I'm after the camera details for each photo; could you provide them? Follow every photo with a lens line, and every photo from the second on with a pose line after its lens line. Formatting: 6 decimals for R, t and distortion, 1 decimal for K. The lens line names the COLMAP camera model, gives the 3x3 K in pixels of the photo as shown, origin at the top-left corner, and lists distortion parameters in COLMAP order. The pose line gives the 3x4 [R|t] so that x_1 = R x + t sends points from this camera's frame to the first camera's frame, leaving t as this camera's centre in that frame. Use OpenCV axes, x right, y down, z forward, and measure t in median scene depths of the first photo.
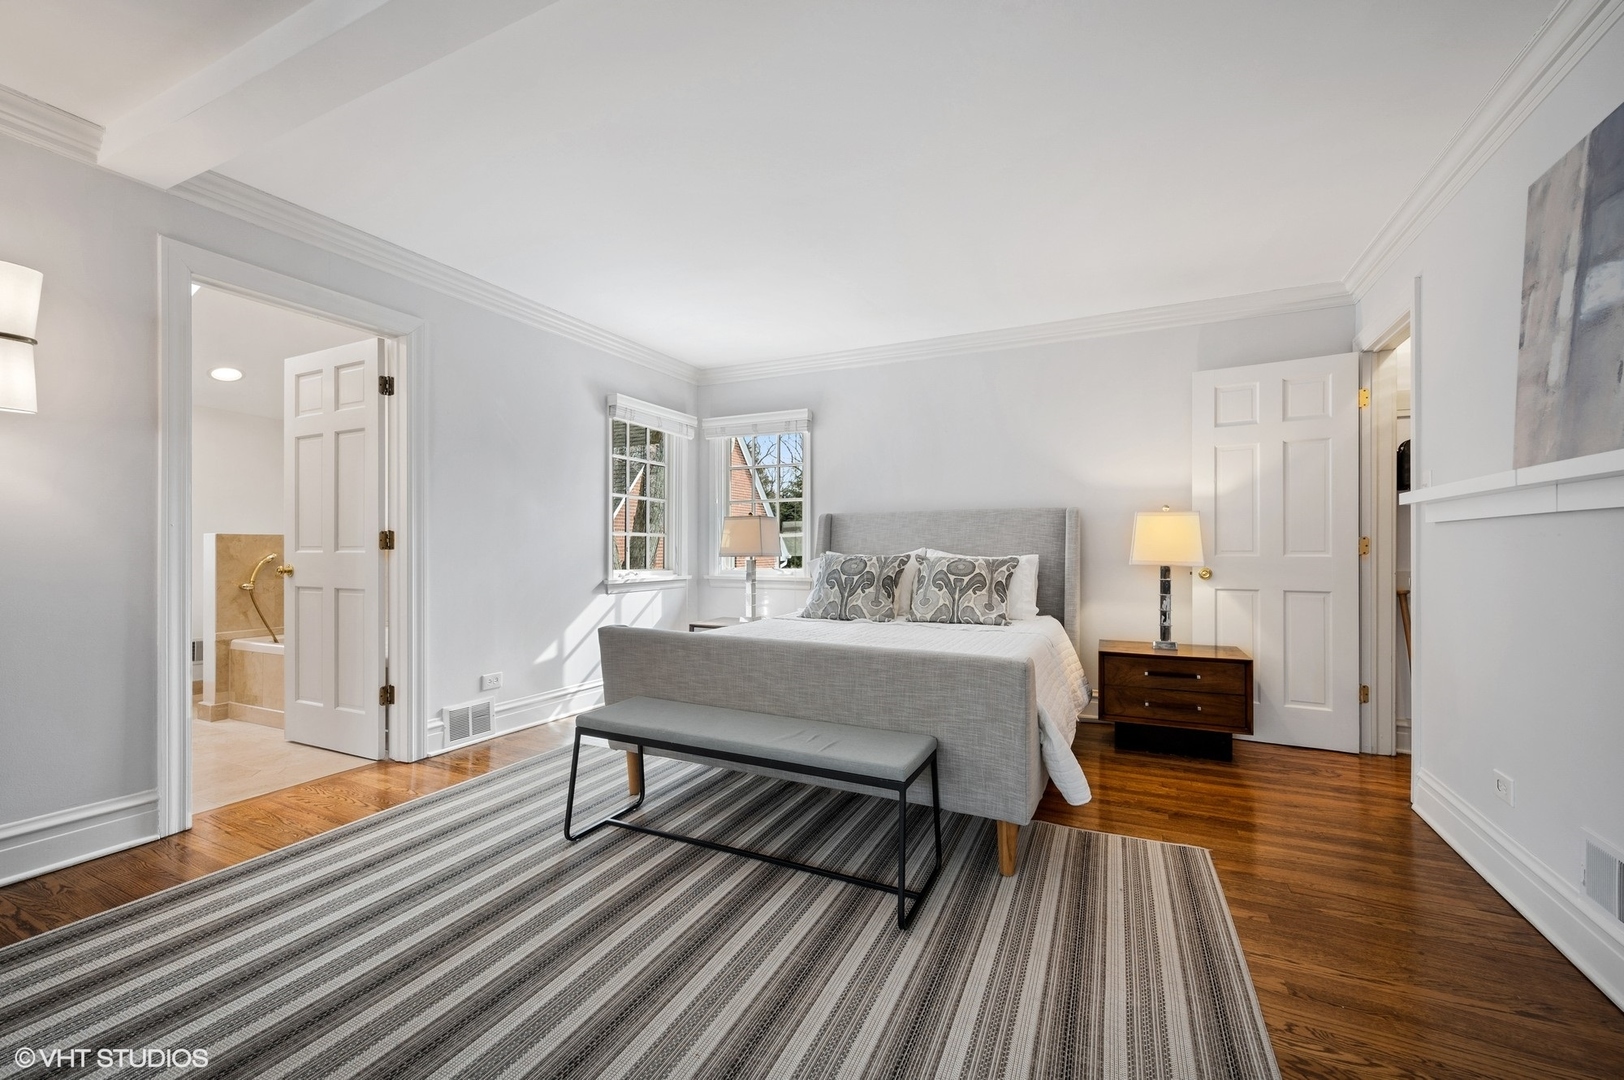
lens RADIAL K [[656.5, 0, 807.9], [0, 656.5, 538.4], [0, 0, 1]] dist [-0.000132, 0.000291]
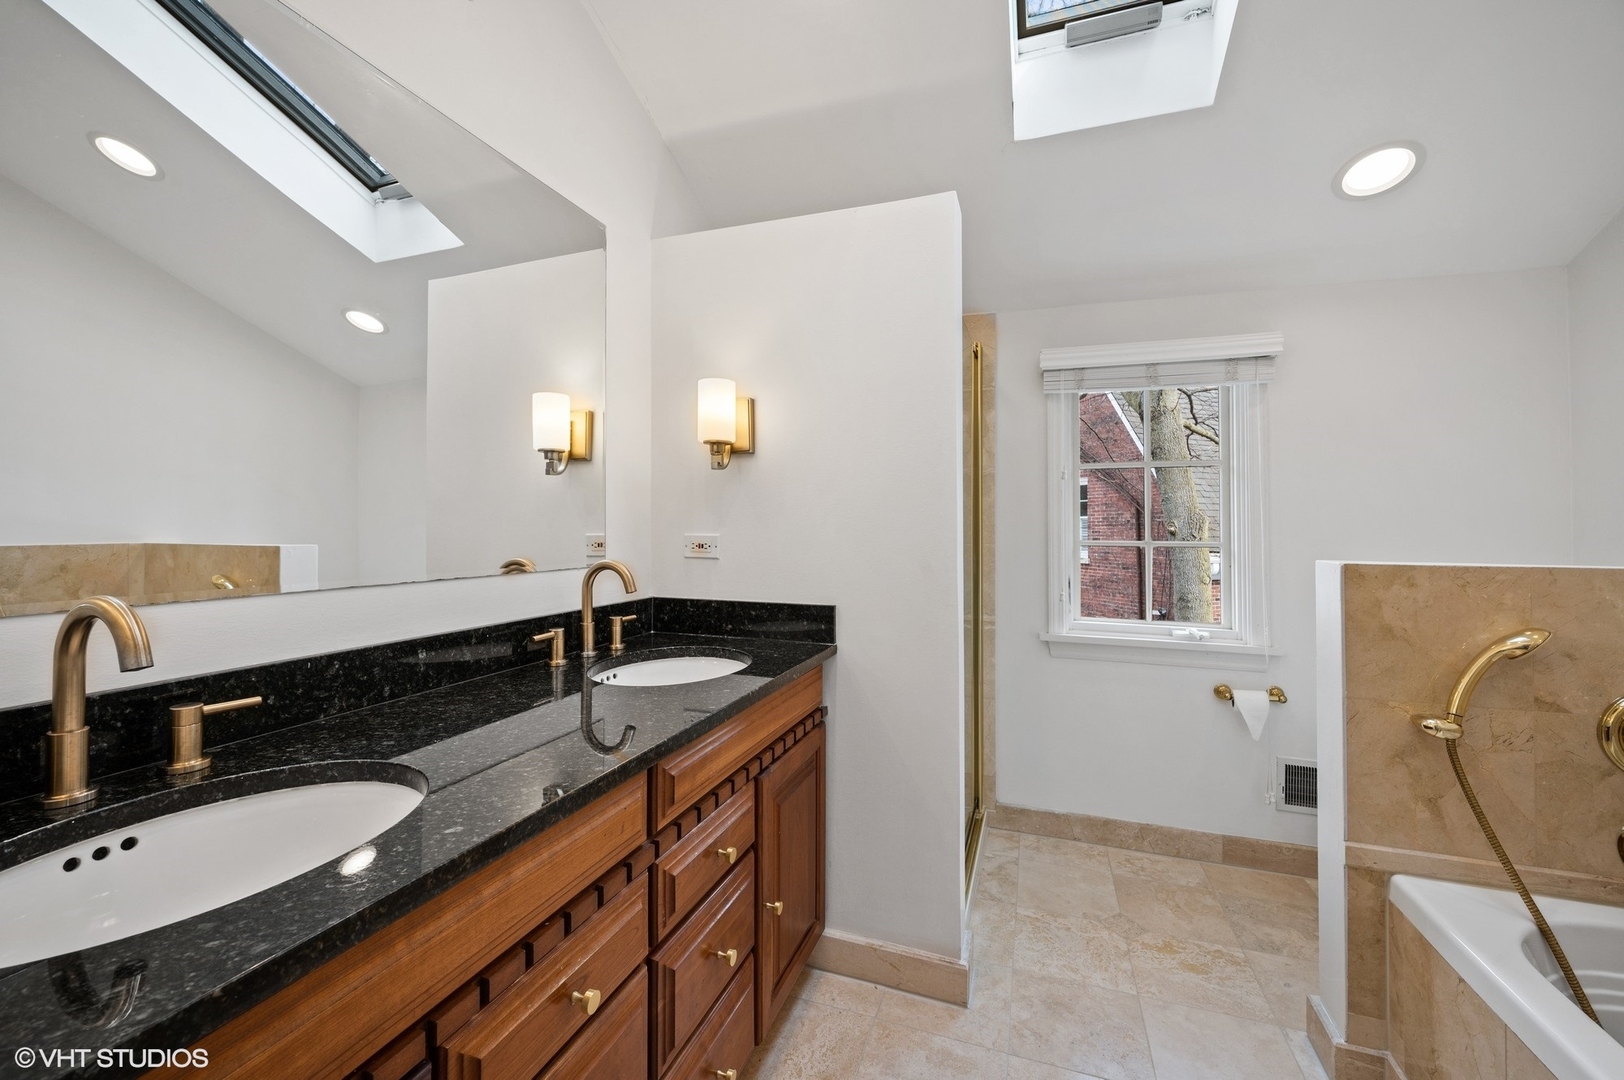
lens RADIAL K [[656.5, 0, 806.0], [0, 656.5, 529.5], [0, 0, 1]] dist [-0.000132, 0.000291]
pose [[0.093605, -0.005358, -0.995595, -0.519389], [0.006030, 0.999970, -0.004815, -0.022568], [0.995591, -0.005552, 0.093634, 0.611603]]
